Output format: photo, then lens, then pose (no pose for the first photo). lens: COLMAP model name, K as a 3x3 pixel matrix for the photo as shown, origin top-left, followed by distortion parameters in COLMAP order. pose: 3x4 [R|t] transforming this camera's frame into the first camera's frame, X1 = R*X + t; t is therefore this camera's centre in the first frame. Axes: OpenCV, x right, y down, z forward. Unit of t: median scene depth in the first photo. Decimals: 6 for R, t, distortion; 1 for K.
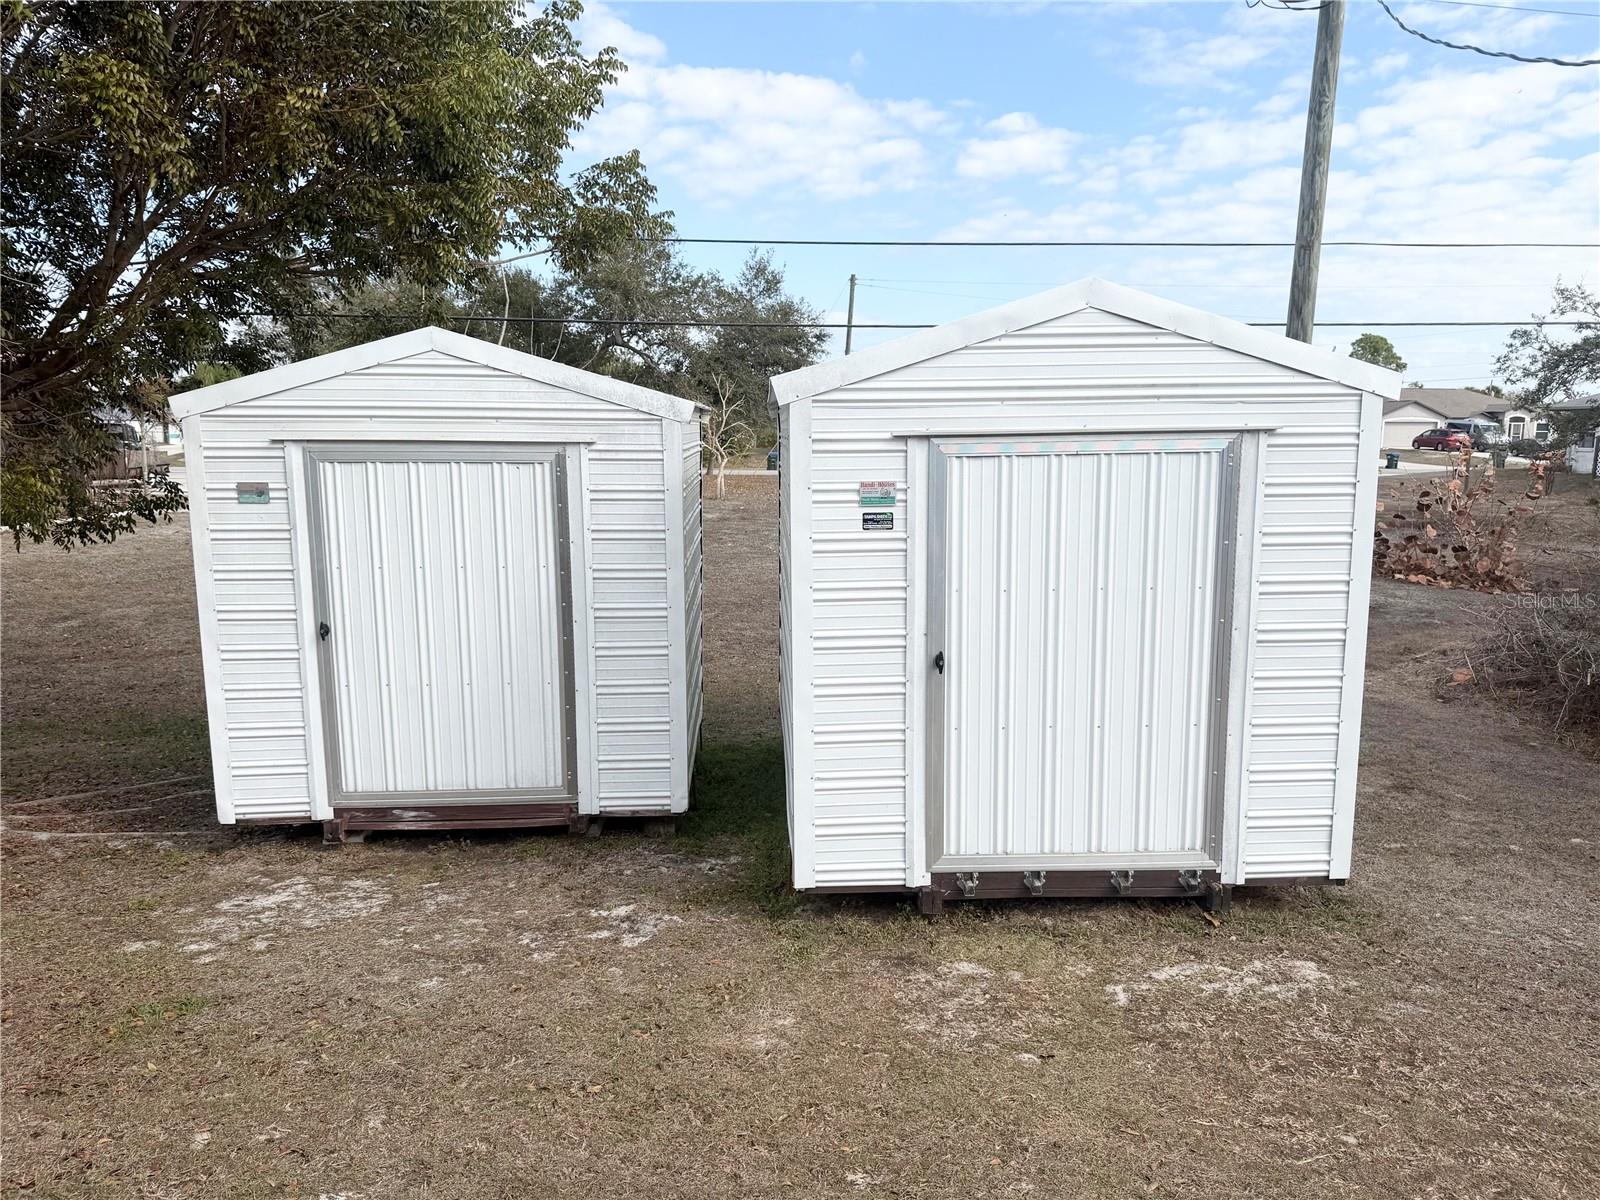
lens RADIAL K [[1124.5, 0, 799.8], [0, 1124.5, 597.3], [0, 0, 1]] dist [0.028112, -0.030436]
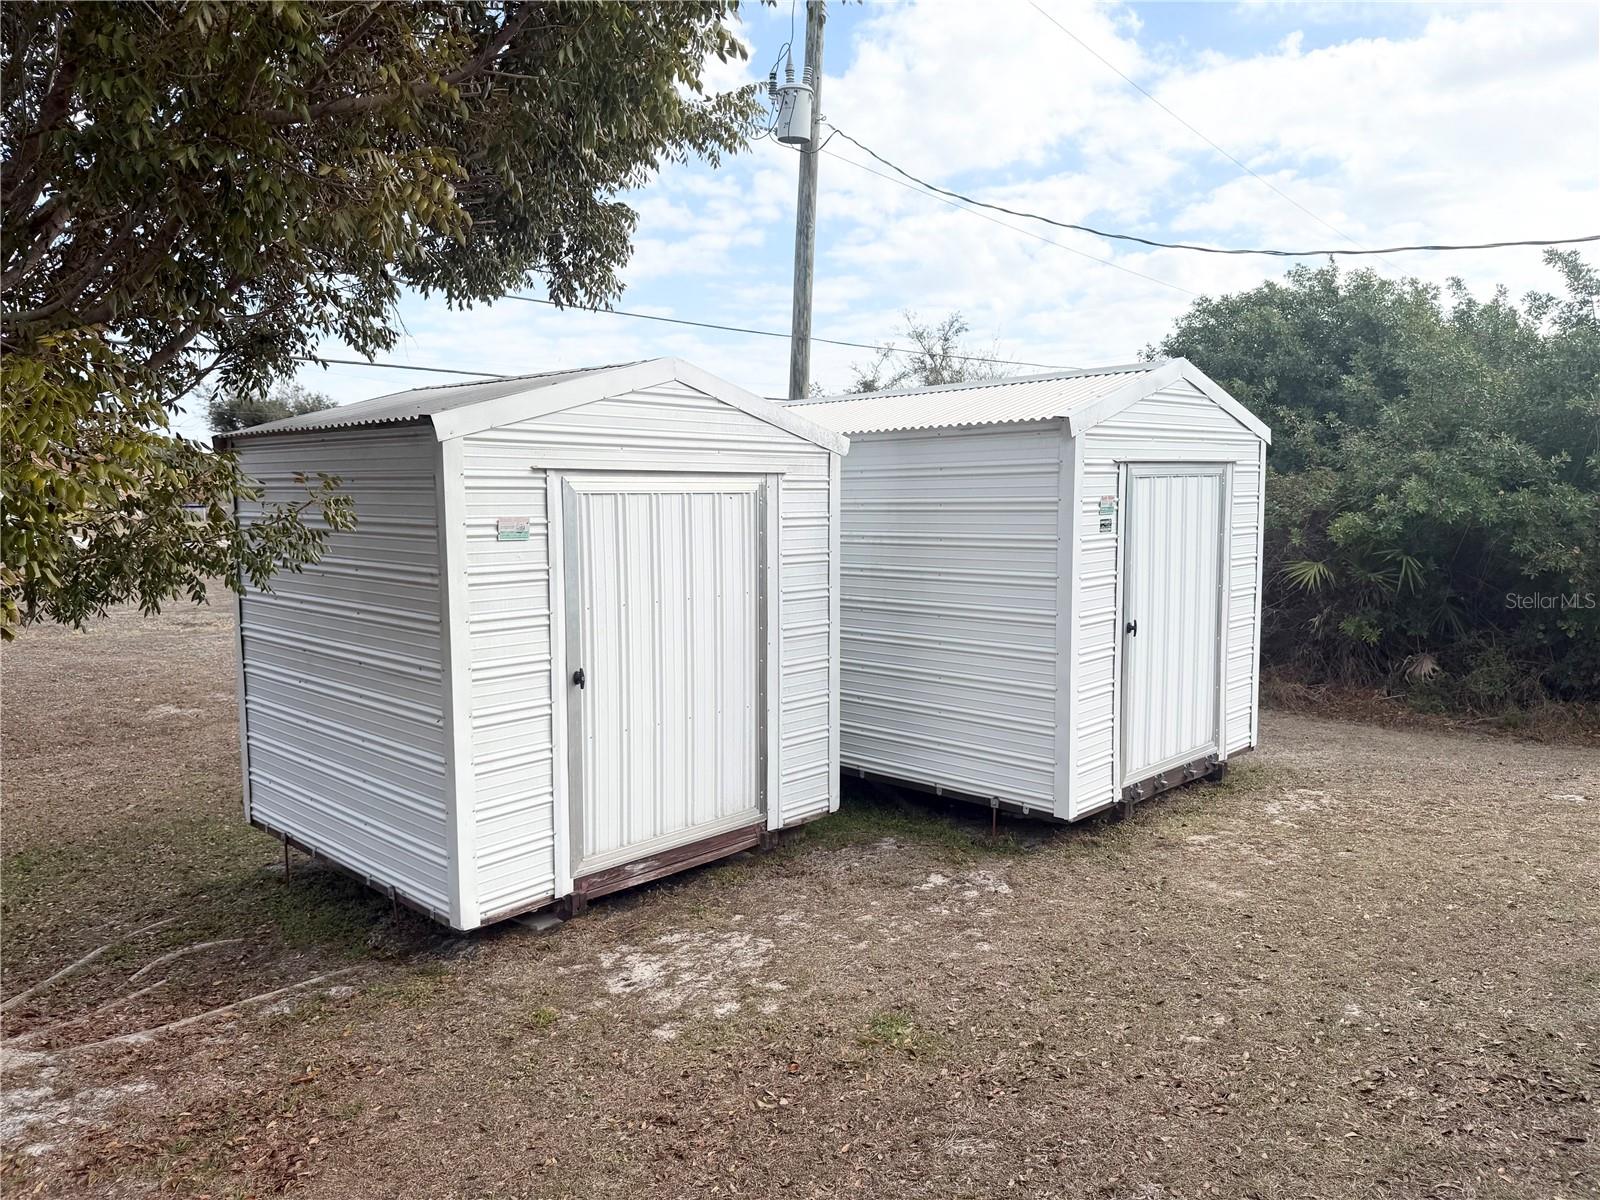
lens RADIAL K [[1124.5, 0, 788.9], [0, 1124.5, 591.9], [0, 0, 1]] dist [0.028112, -0.030436]
pose [[0.735643, -0.066414, 0.674106, -1.005039], [0.111170, 0.993525, -0.023434, 0.000579], [-0.668185, 0.092179, 0.738263, 0.238712]]
